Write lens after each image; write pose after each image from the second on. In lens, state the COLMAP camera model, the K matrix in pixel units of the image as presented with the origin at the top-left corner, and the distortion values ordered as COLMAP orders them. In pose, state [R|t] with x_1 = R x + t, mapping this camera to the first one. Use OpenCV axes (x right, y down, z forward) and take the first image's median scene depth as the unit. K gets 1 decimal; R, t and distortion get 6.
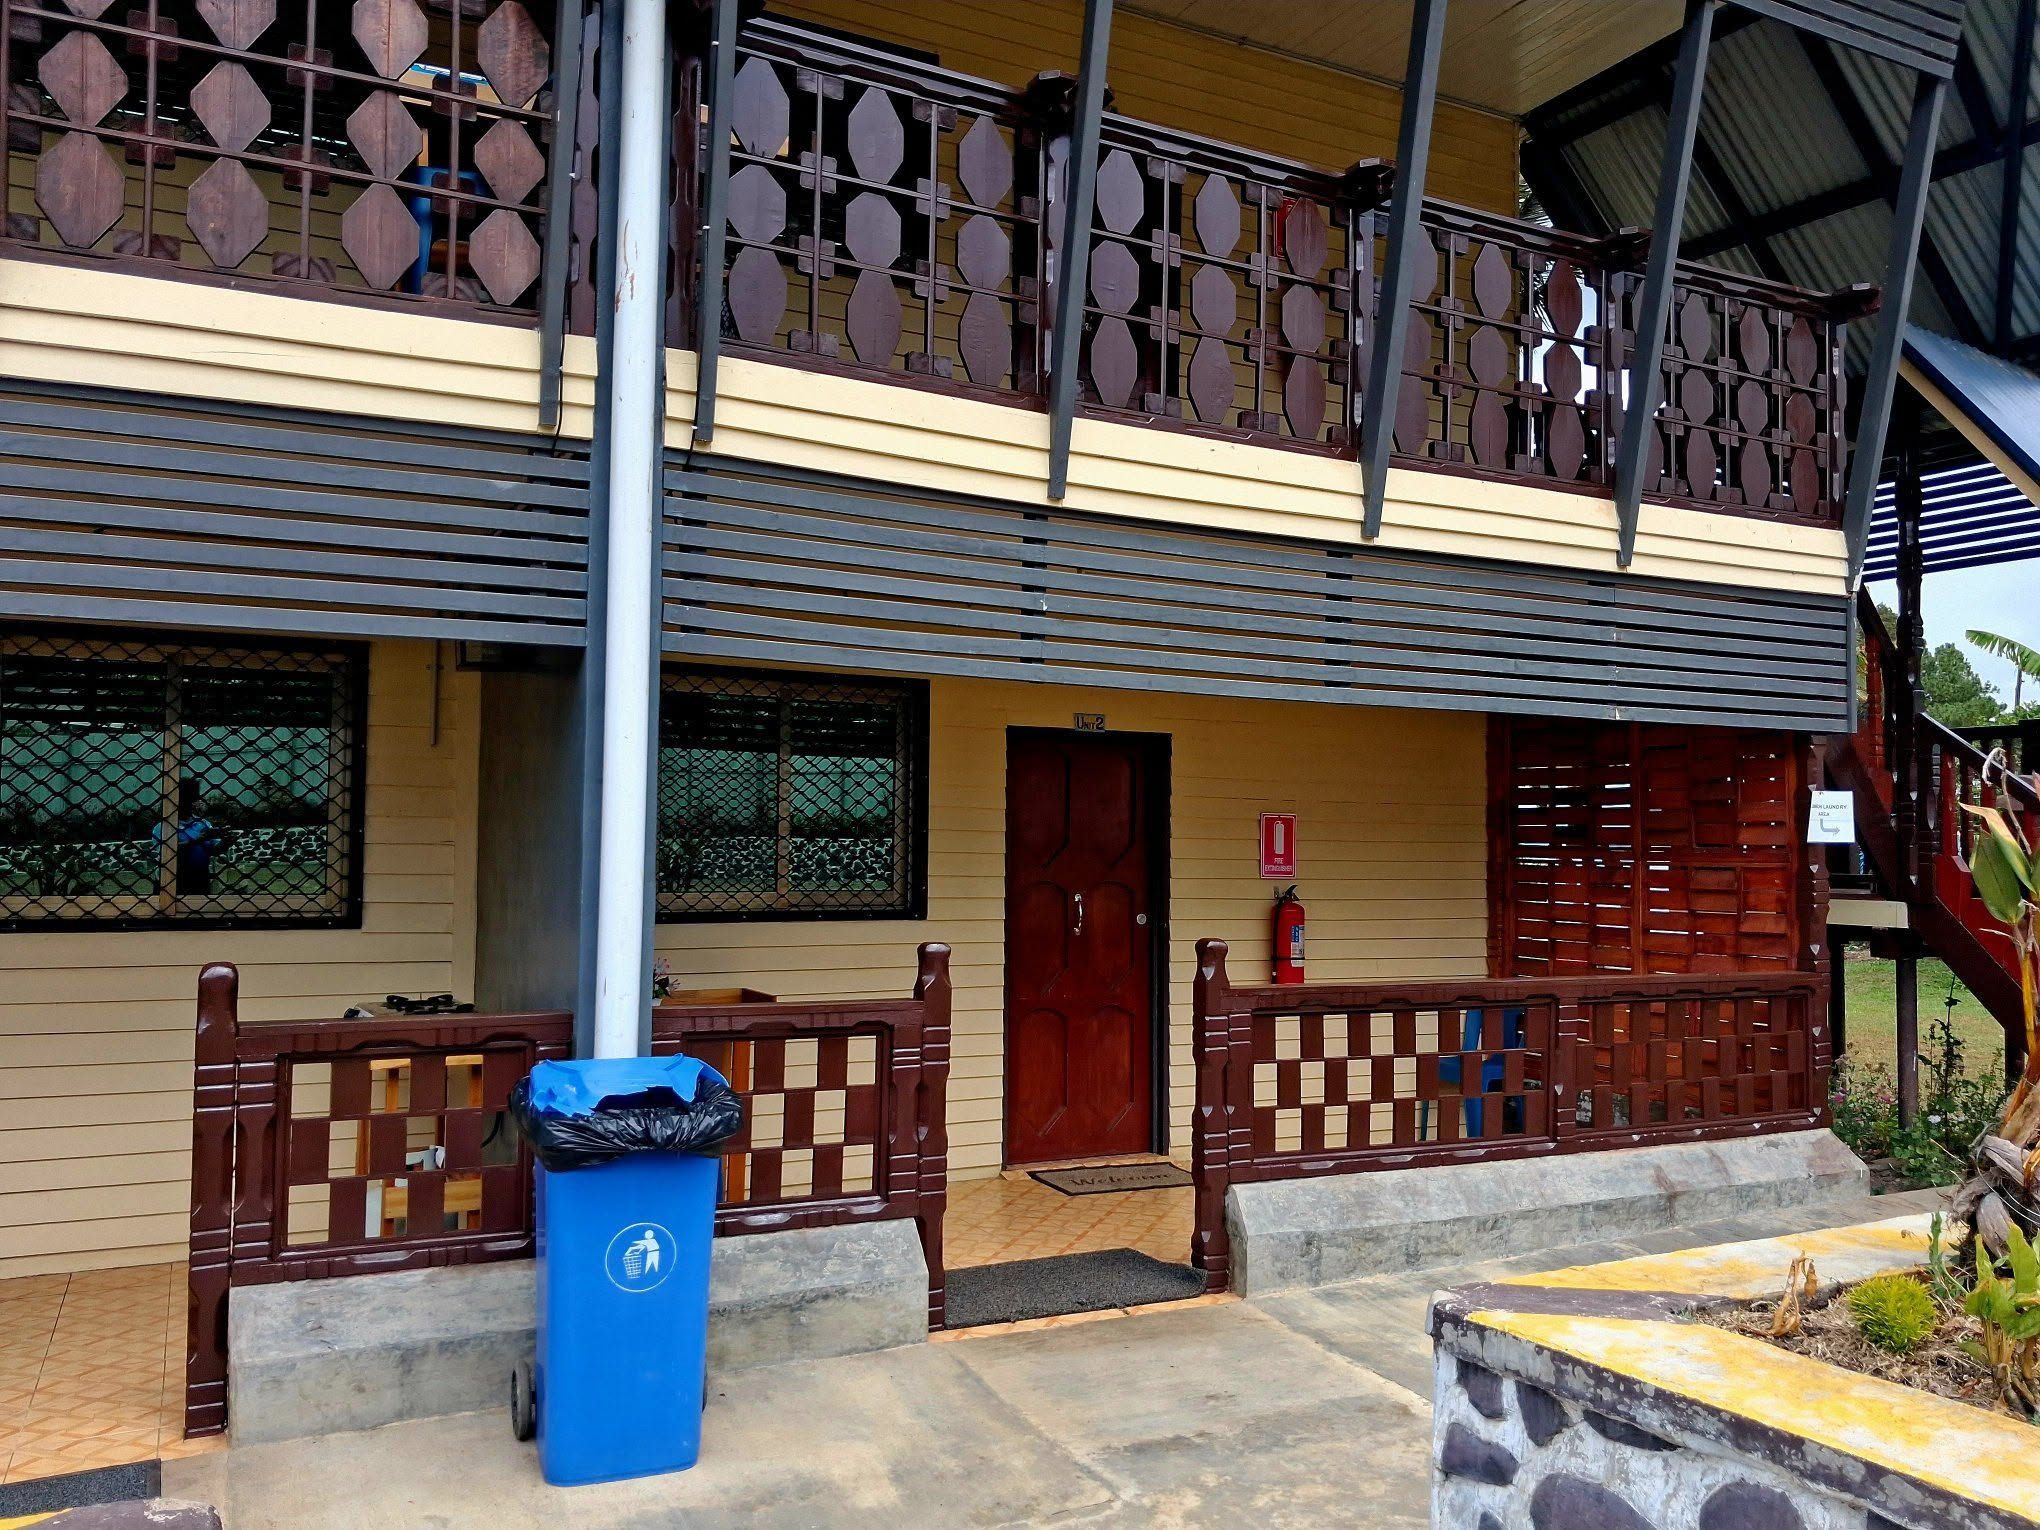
lens RADIAL K [[1642.9, 0, 1009.4], [0, 1642.9, 718.3], [0, 0, 1]] dist [0.000871, -0.002209]
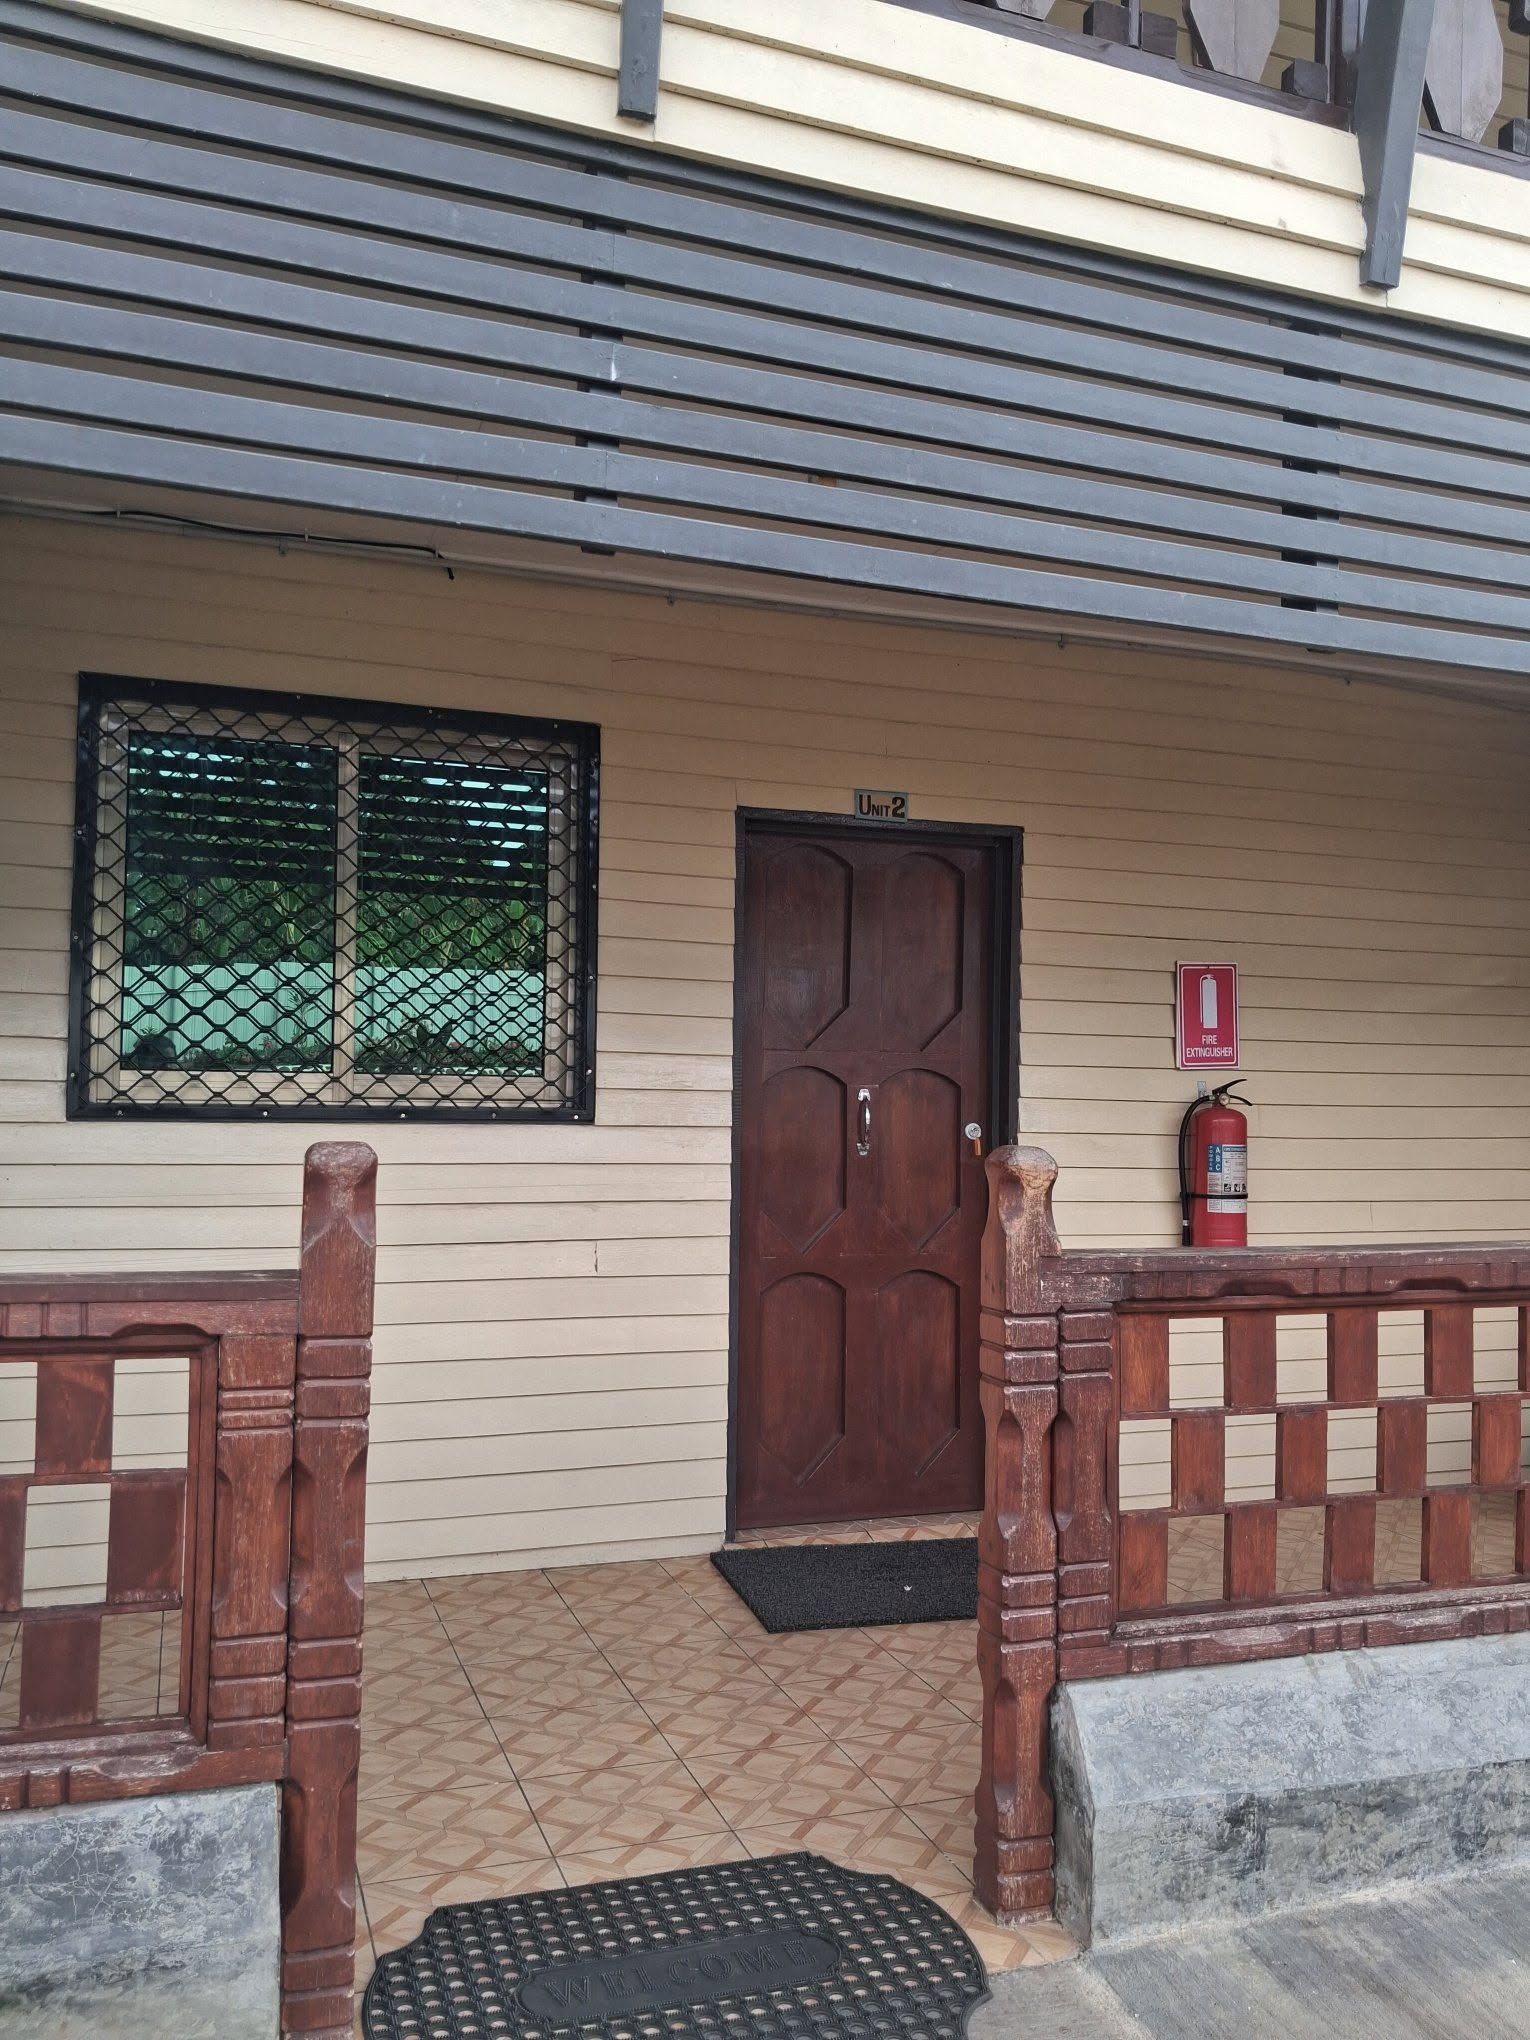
lens RADIAL K [[1548.9, 0, 765.0], [0, 1548.9, 1020.0], [0, 0, 1]] dist [0.010505, -0.050025]
pose [[0.990318, -0.004948, -0.138727, 0.108105], [0.009401, 0.999461, 0.031467, 0.080611], [0.138497, -0.032467, 0.989831, 0.540860]]
